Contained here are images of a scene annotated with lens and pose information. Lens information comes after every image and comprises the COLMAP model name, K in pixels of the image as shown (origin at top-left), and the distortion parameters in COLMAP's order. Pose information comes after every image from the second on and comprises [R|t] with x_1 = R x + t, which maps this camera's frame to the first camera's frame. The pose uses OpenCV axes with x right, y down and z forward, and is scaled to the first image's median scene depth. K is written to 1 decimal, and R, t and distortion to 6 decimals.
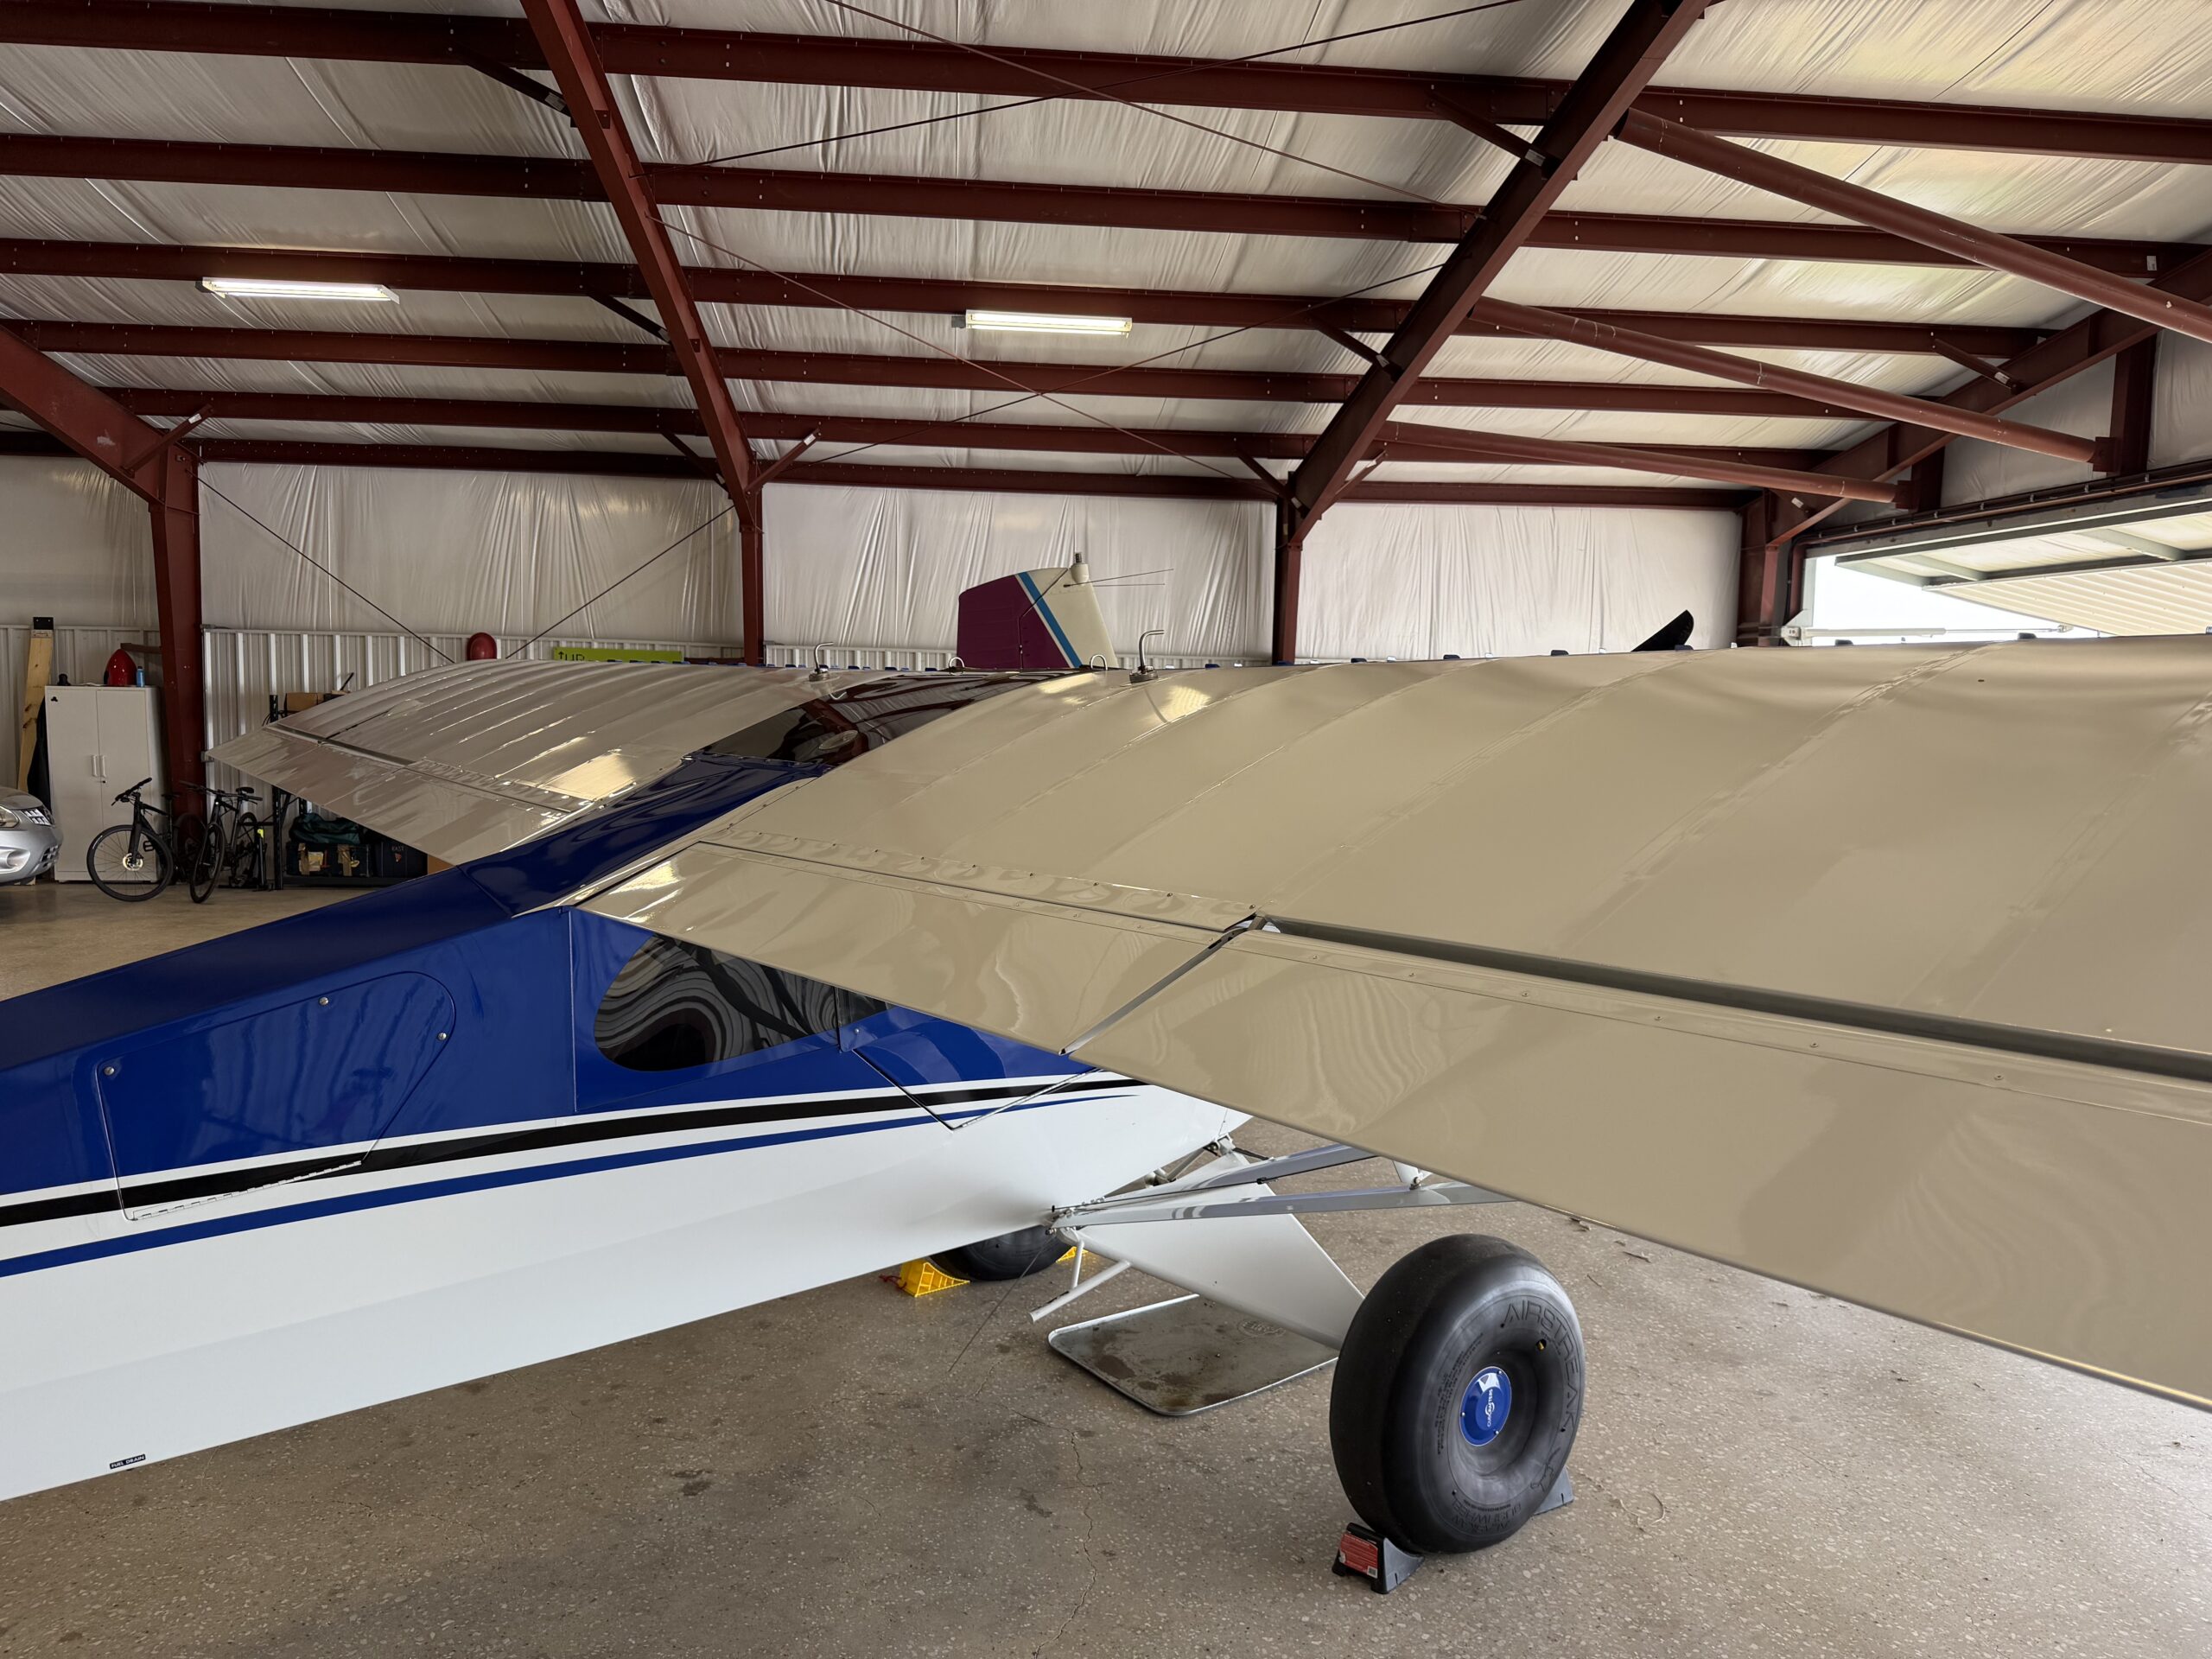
lens RADIAL K [[1559.9, 0, 1089.1], [0, 1559.9, 834.6], [0, 0, 1]] dist [0.036357, -0.051736]
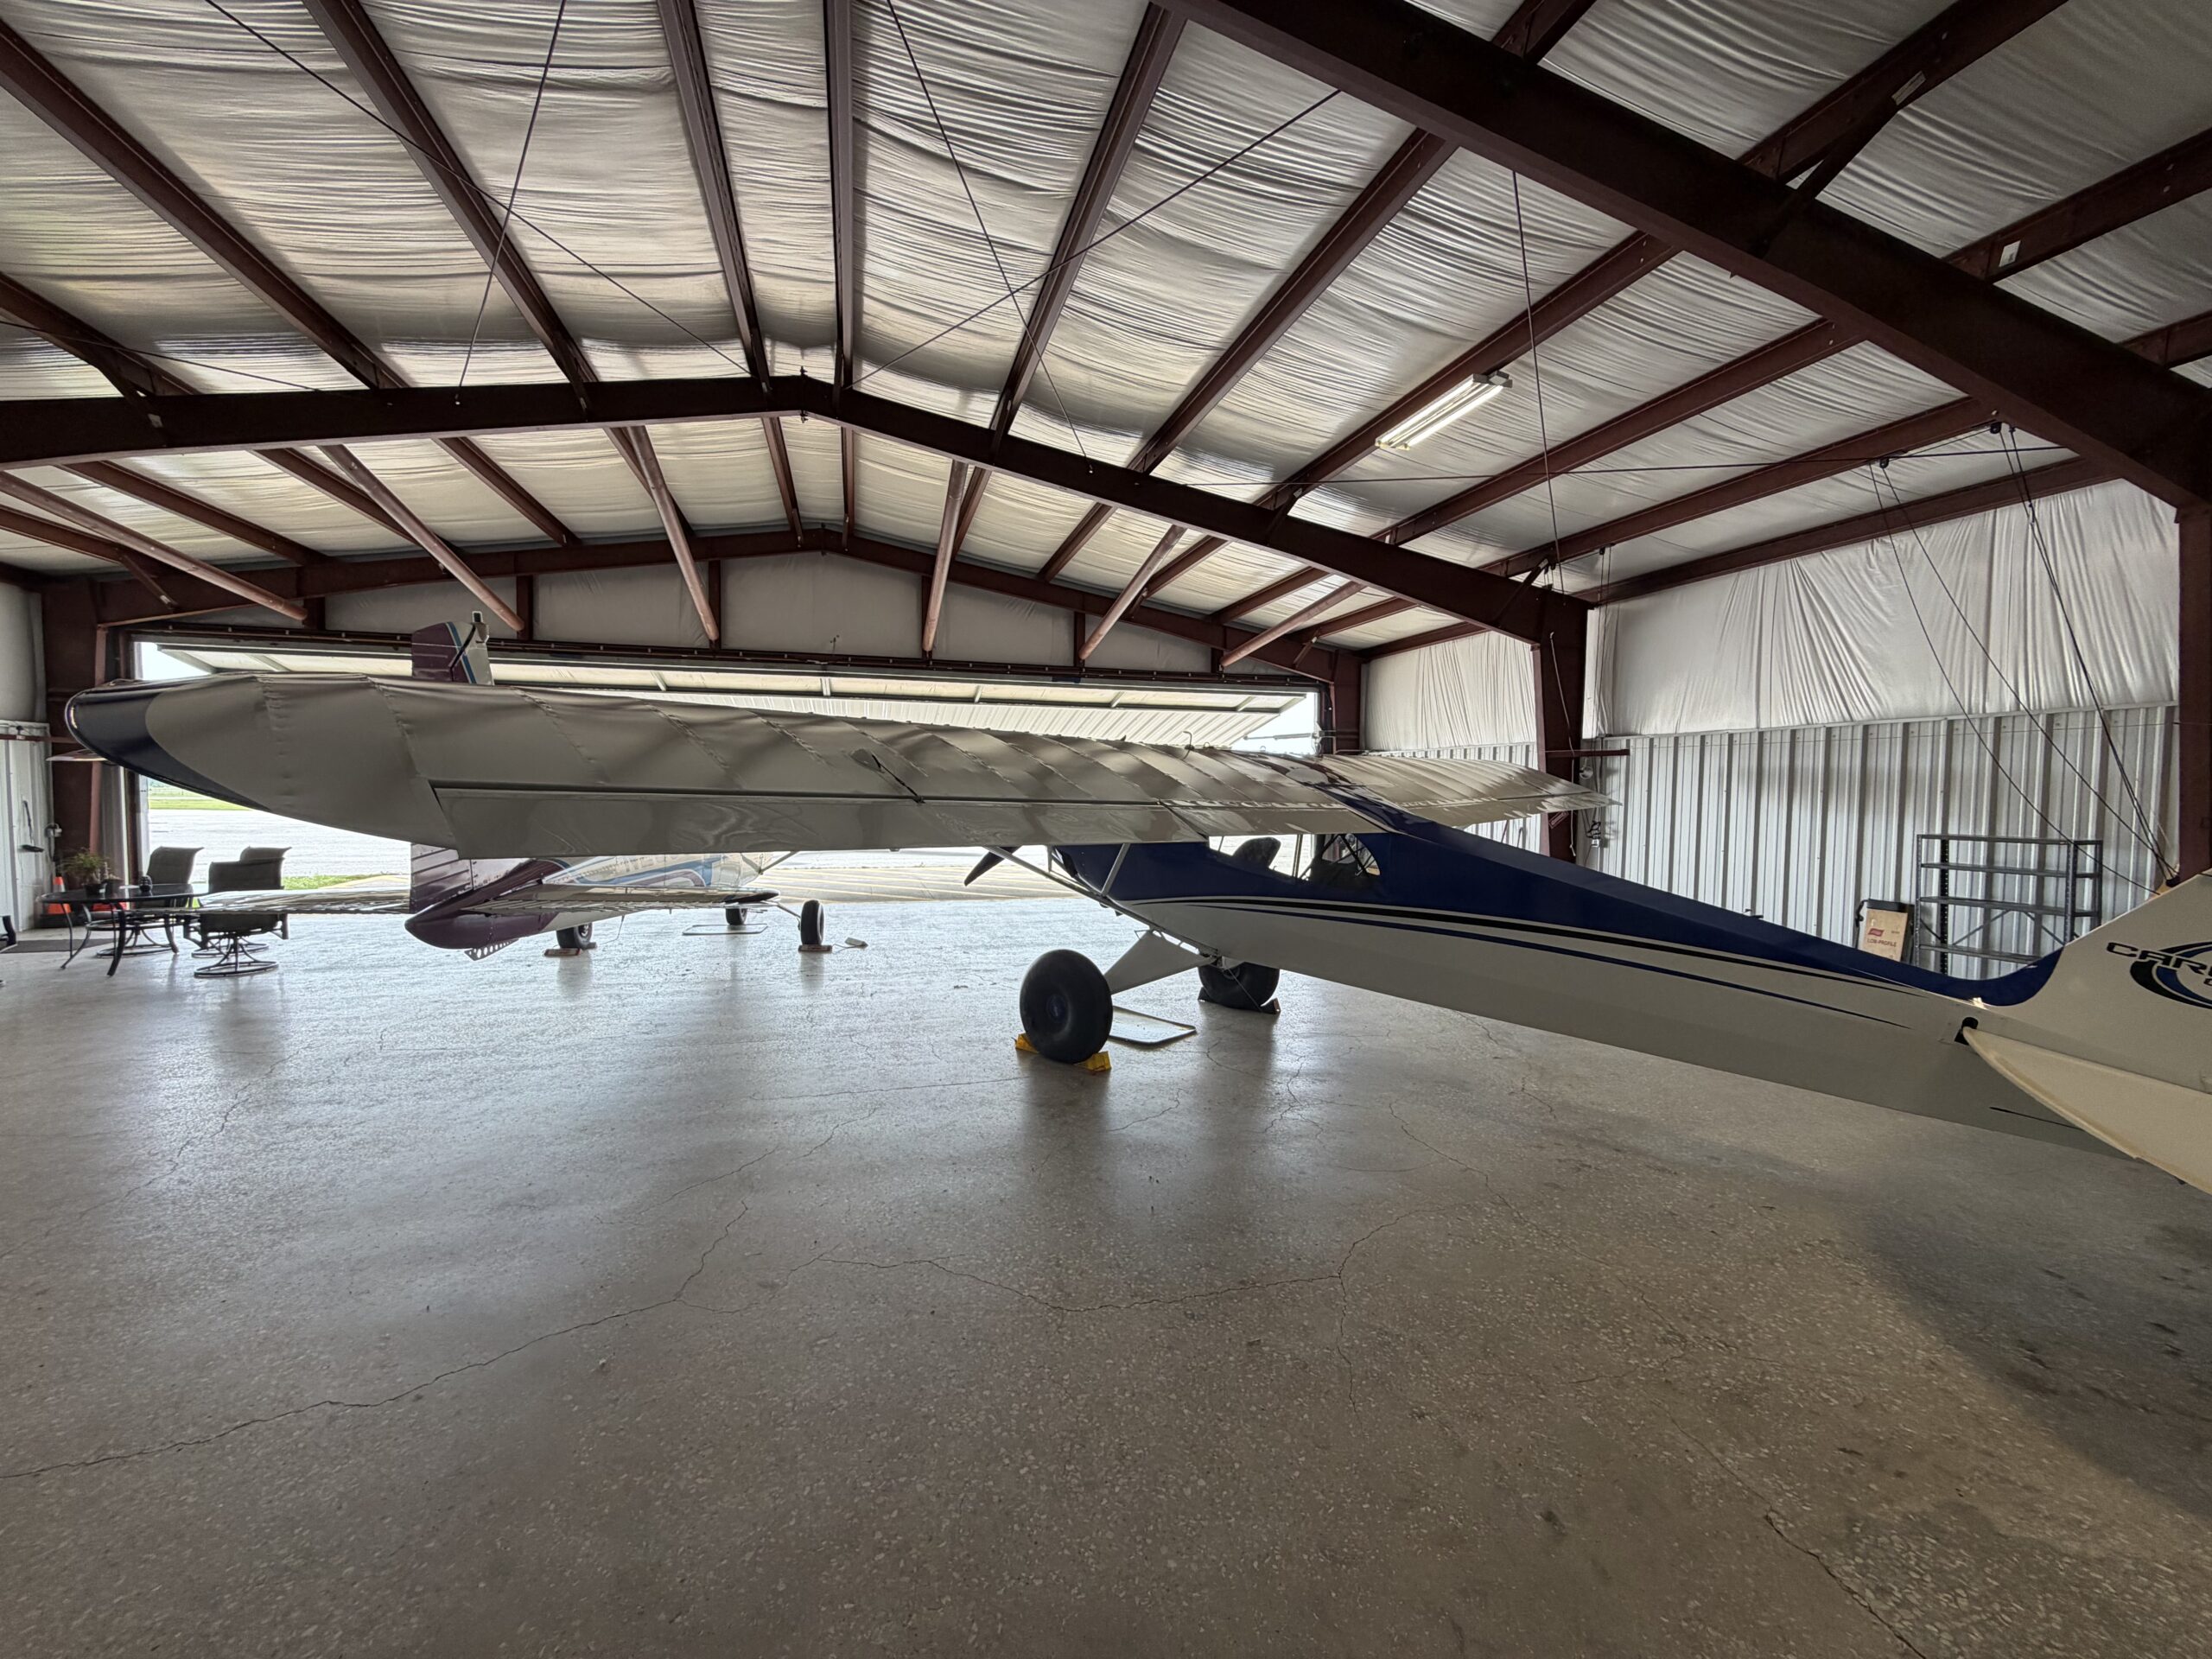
lens RADIAL K [[878.8, 0, 1099.9], [0, 878.8, 826.1], [0, 0, 1]] dist [-0.000928, 0.000206]
pose [[-0.182565, -0.065190, 0.981030, -0.516936], [0.073866, 0.994070, 0.079803, -0.040121], [-0.980415, 0.087034, -0.176667, 0.527599]]
